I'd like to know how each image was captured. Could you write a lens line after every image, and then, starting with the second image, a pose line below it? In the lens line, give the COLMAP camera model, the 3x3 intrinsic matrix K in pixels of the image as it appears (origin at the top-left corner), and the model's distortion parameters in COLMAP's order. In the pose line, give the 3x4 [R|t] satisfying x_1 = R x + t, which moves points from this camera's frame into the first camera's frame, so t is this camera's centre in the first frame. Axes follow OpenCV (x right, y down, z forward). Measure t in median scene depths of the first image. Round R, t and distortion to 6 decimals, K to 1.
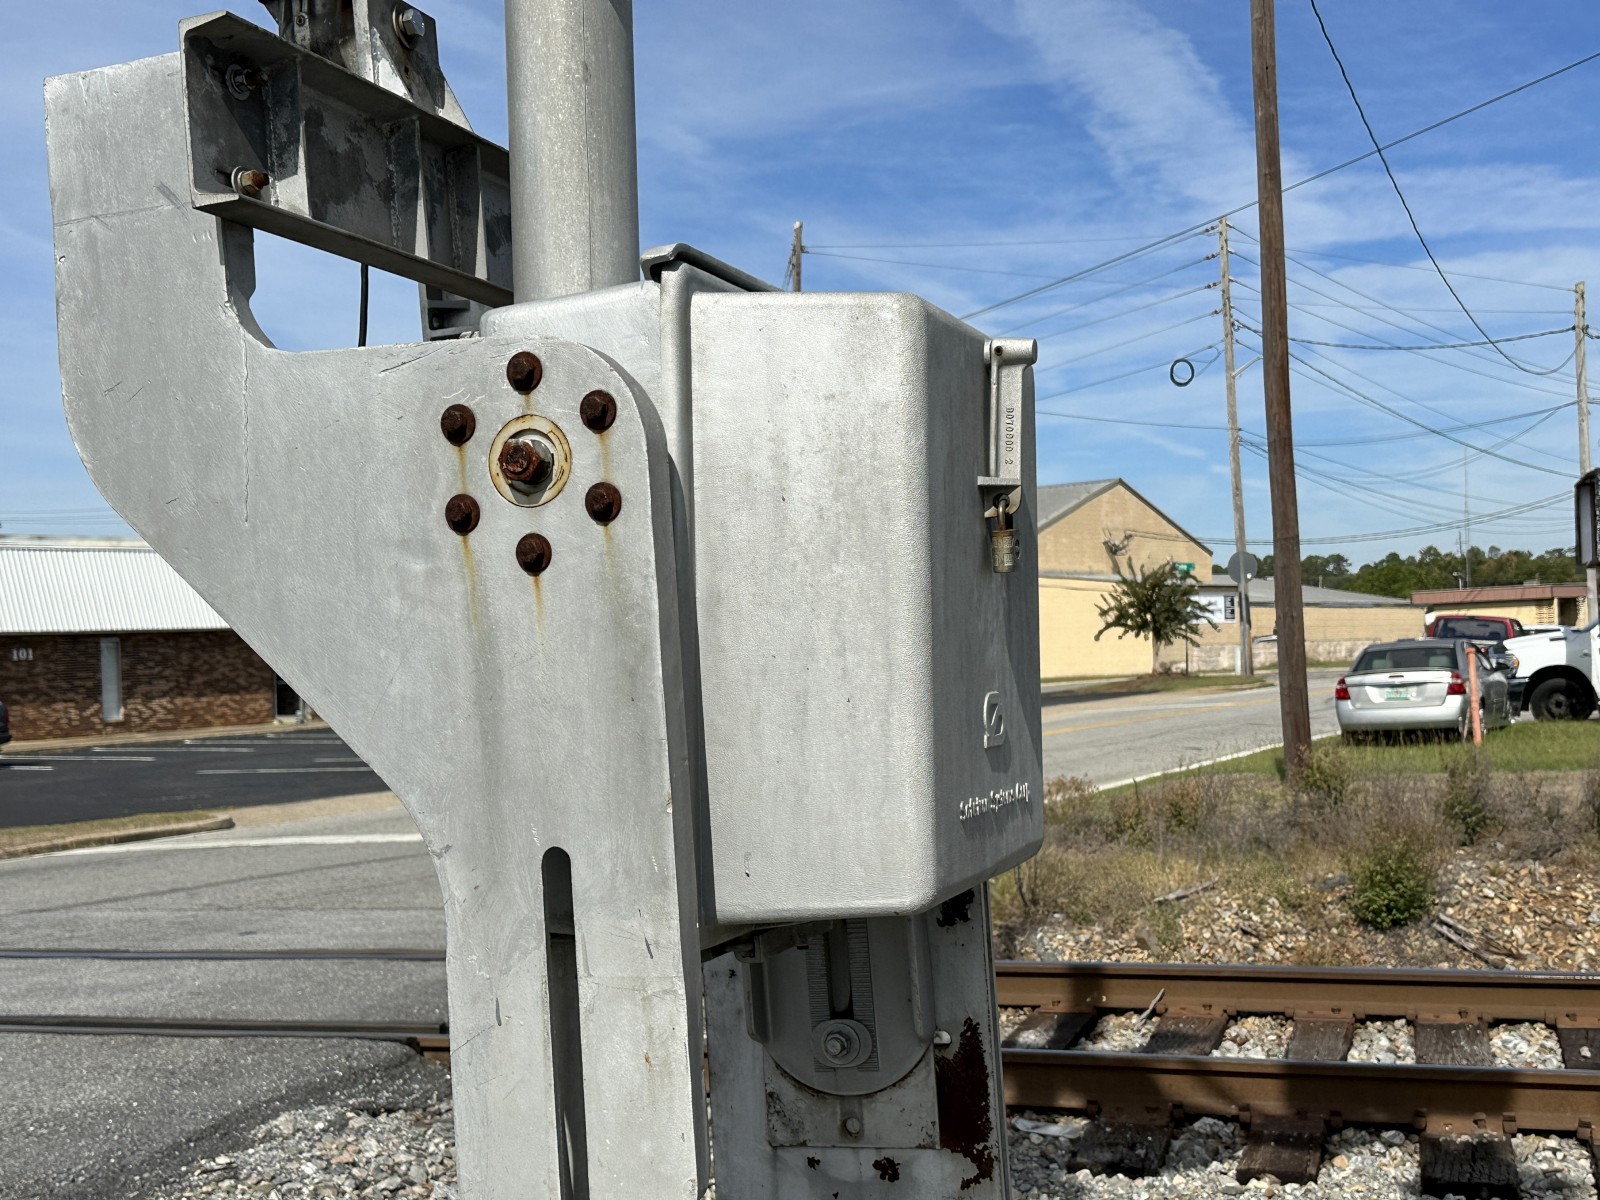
lens RADIAL K [[1913.8, 0, 814.8], [0, 1913.8, 642.5], [0, 0, 1]] dist [0.108558, 0.000000]
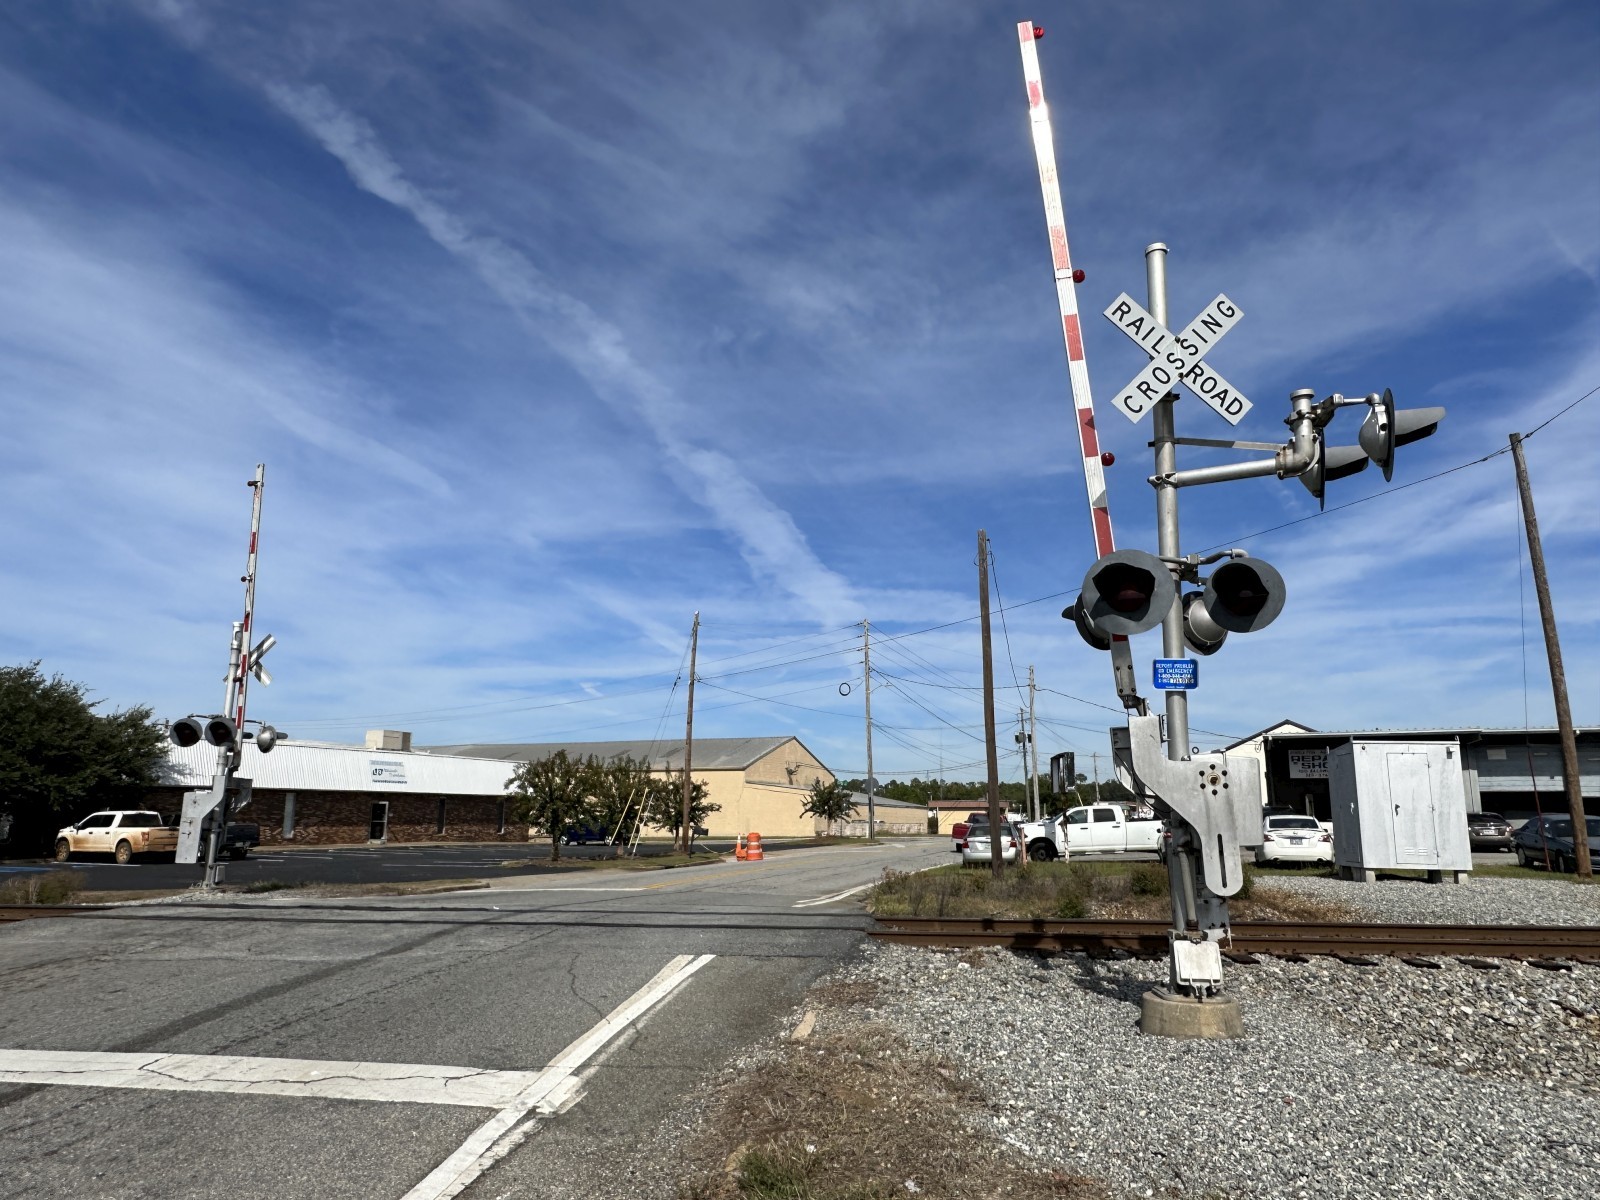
lens RADIAL K [[1032.5, 0, 771.0], [0, 1032.5, 618.4], [0, 0, 1]] dist [-0.018715, 0.008761]
pose [[0.981331, 0.077327, 0.176098, -0.089731], [-0.042522, 0.980187, -0.193456, 0.004695], [-0.187569, 0.182356, 0.965176, -0.090164]]
